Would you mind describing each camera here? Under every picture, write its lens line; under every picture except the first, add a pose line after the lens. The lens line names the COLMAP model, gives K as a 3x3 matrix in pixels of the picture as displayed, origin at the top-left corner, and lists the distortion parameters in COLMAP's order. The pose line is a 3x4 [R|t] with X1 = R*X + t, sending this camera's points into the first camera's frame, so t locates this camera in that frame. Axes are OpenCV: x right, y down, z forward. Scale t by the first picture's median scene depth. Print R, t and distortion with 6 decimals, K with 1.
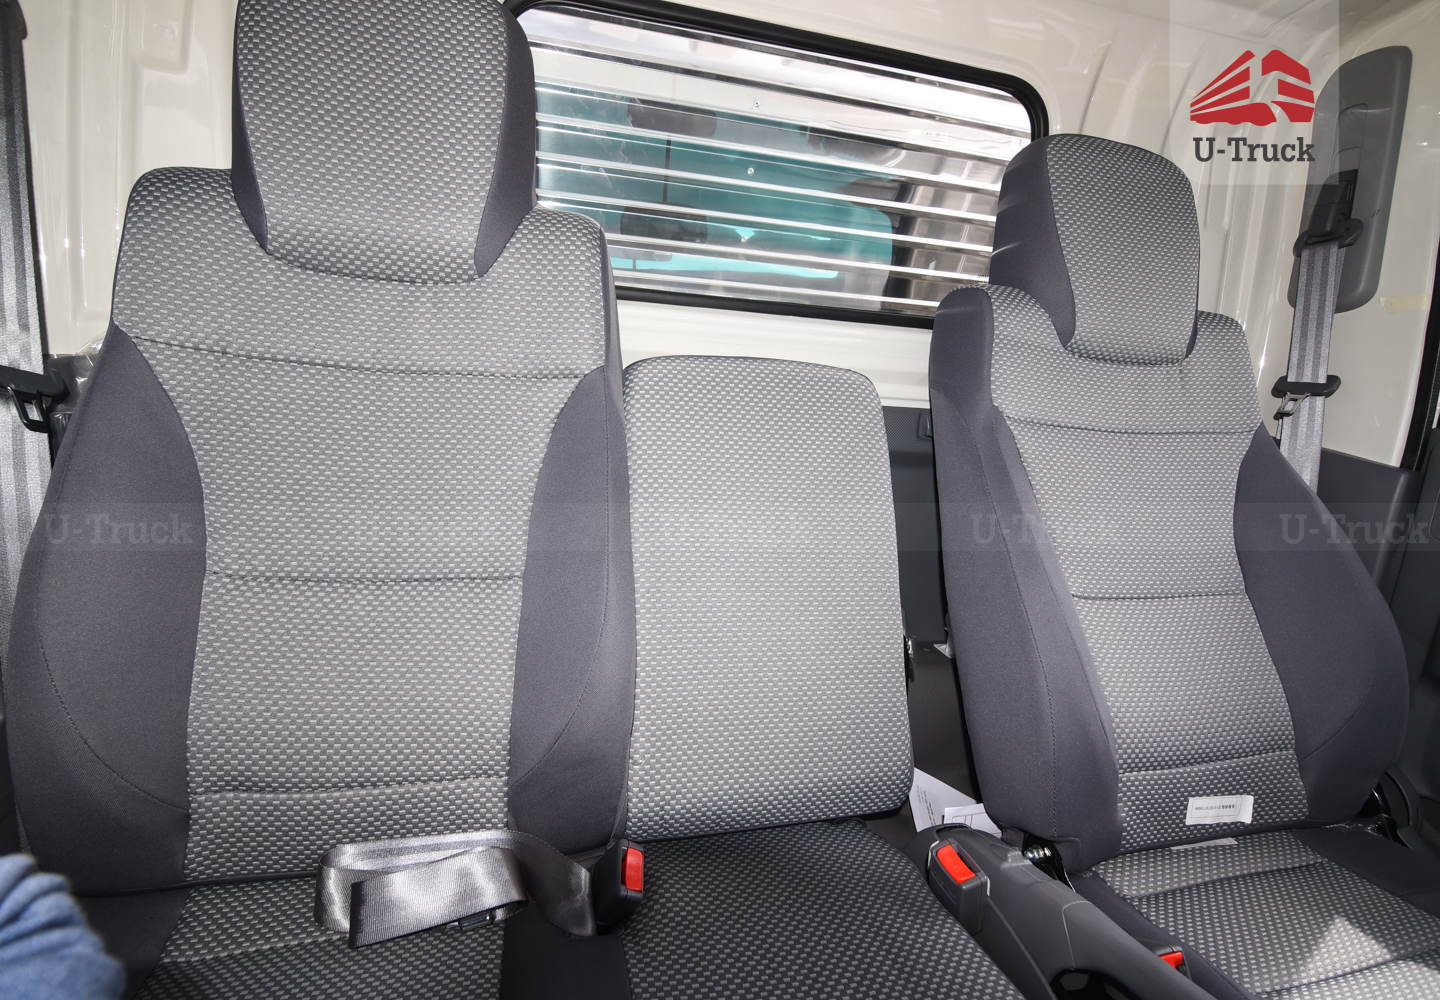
lens RADIAL K [[669.0, 0, 717.8], [0, 669.0, 493.2], [0, 0, 1]] dist [-0.014139, -0.005762]
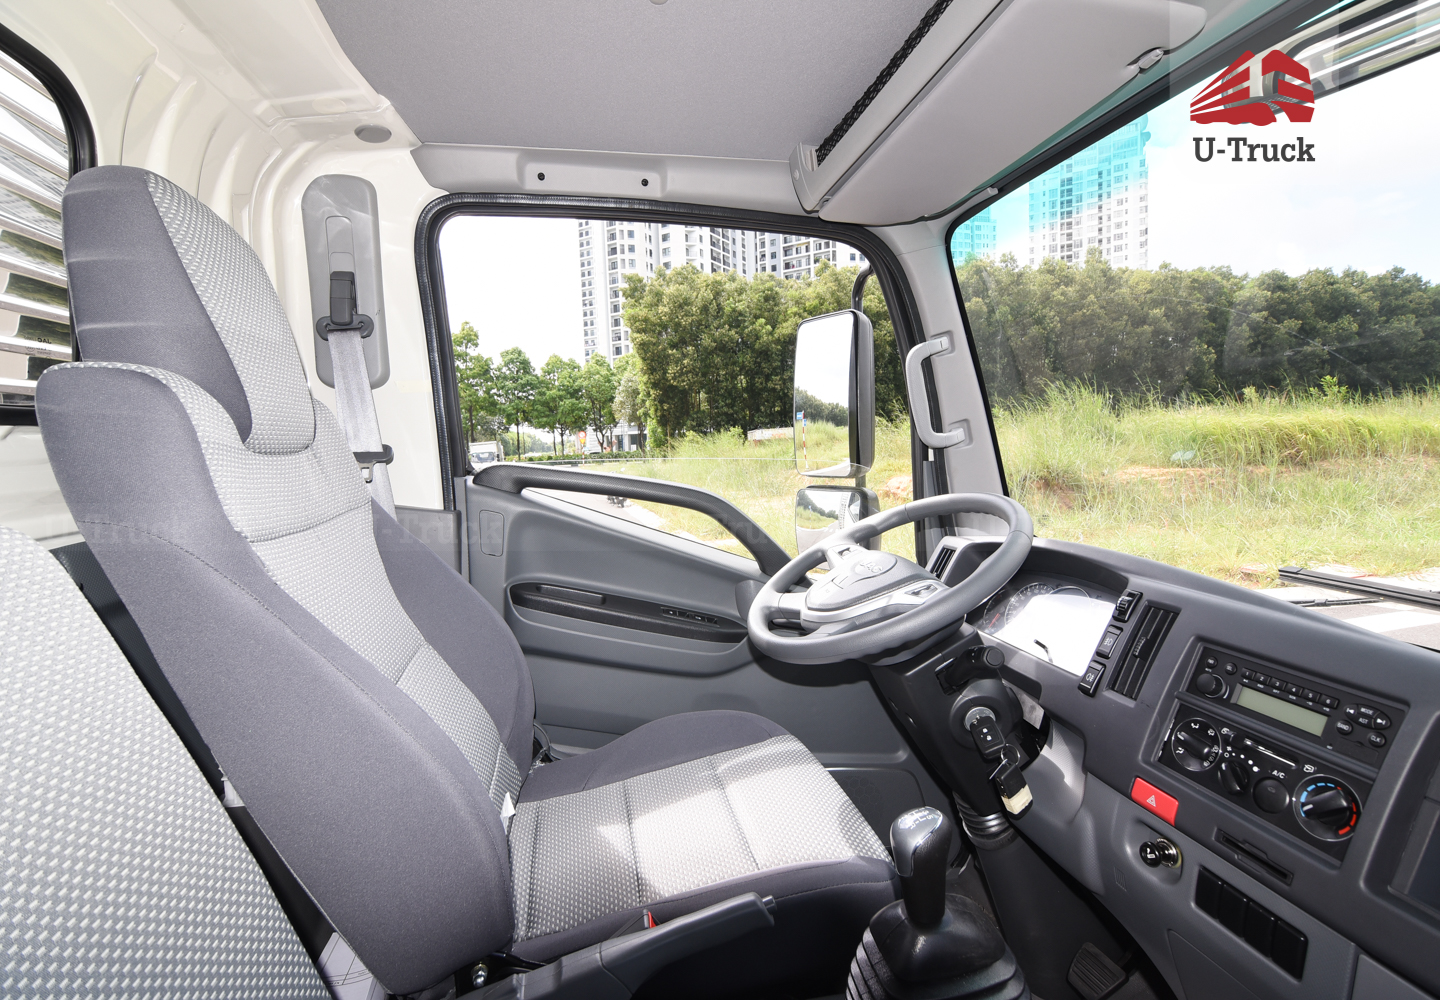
lens RADIAL K [[669.0, 0, 714.8], [0, 669.0, 500.2], [0, 0, 1]] dist [-0.014139, -0.005762]
pose [[0.025419, -0.157859, 0.987135, -0.276361], [0.194730, 0.969320, 0.149995, -0.156790], [-0.980527, 0.188412, 0.055379, 0.388766]]
